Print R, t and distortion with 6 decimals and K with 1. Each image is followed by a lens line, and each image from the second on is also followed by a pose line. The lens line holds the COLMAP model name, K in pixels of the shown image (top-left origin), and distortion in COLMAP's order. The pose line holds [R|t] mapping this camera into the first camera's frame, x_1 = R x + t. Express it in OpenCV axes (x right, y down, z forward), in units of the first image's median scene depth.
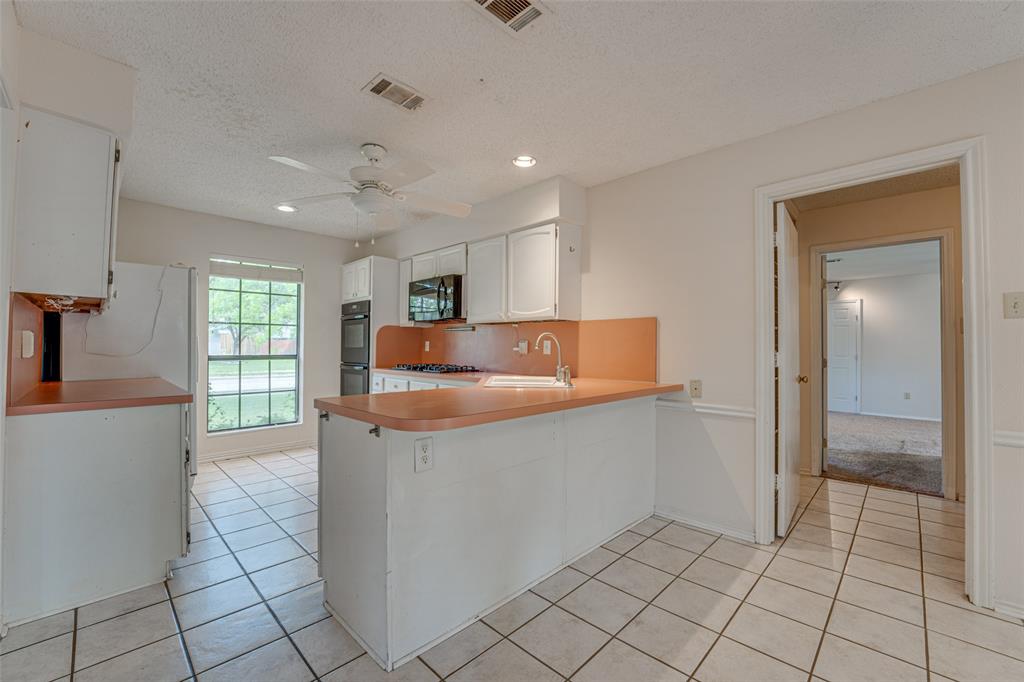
lens RADIAL K [[418.8, 0, 510.6], [0, 418.8, 340.9], [0, 0, 1]] dist [-0.028135, 0.002961]
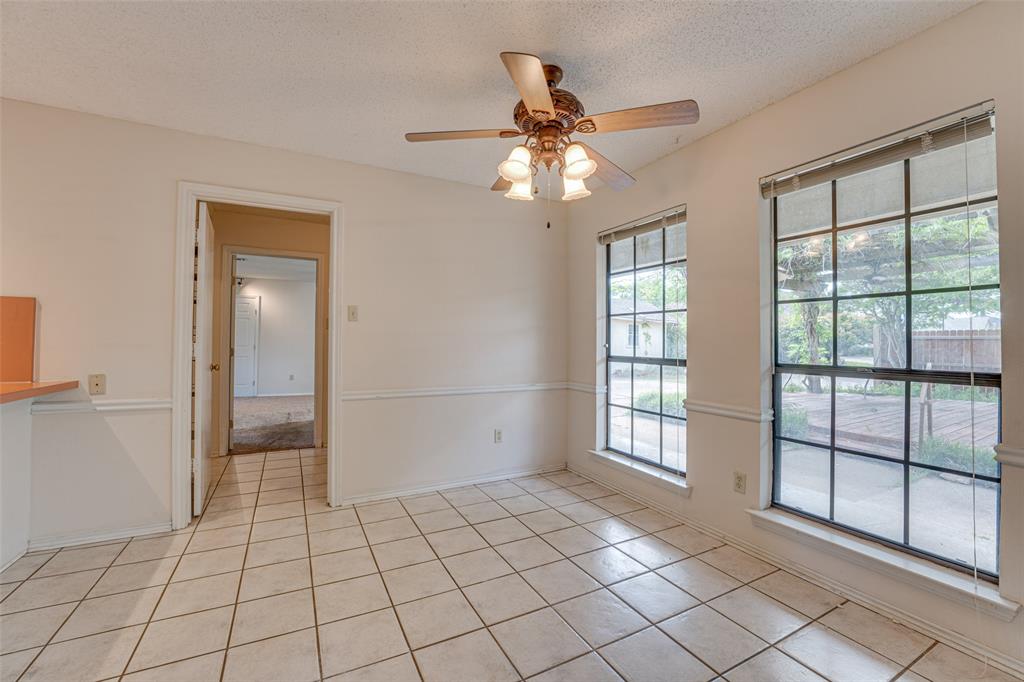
lens RADIAL K [[418.8, 0, 510.6], [0, 418.8, 340.9], [0, 0, 1]] dist [-0.028135, 0.002961]
pose [[0.308184, 0.004077, 0.951318, -0.070756], [-0.027003, 0.999625, 0.004463, -0.002374], [-0.950944, -0.027064, 0.308179, -0.057935]]
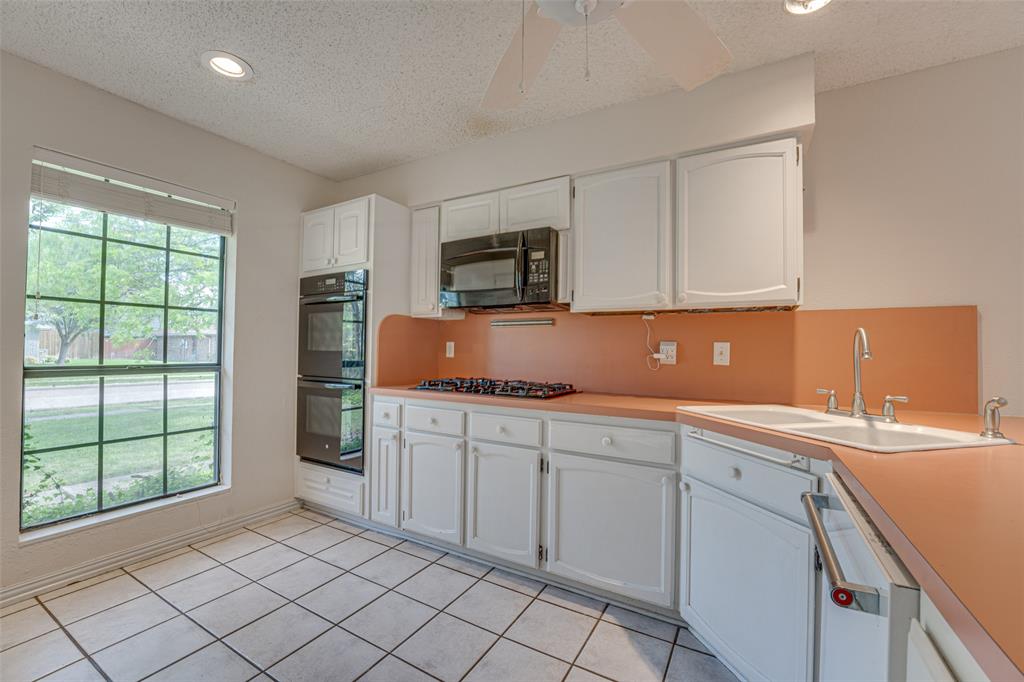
lens RADIAL K [[418.8, 0, 510.6], [0, 418.8, 340.9], [0, 0, 1]] dist [-0.028135, 0.002961]
pose [[0.969298, 0.010917, 0.245647, -0.334081], [-0.009958, 0.999937, -0.005148, 0.002675], [-0.245688, 0.002544, 0.969346, 0.451959]]
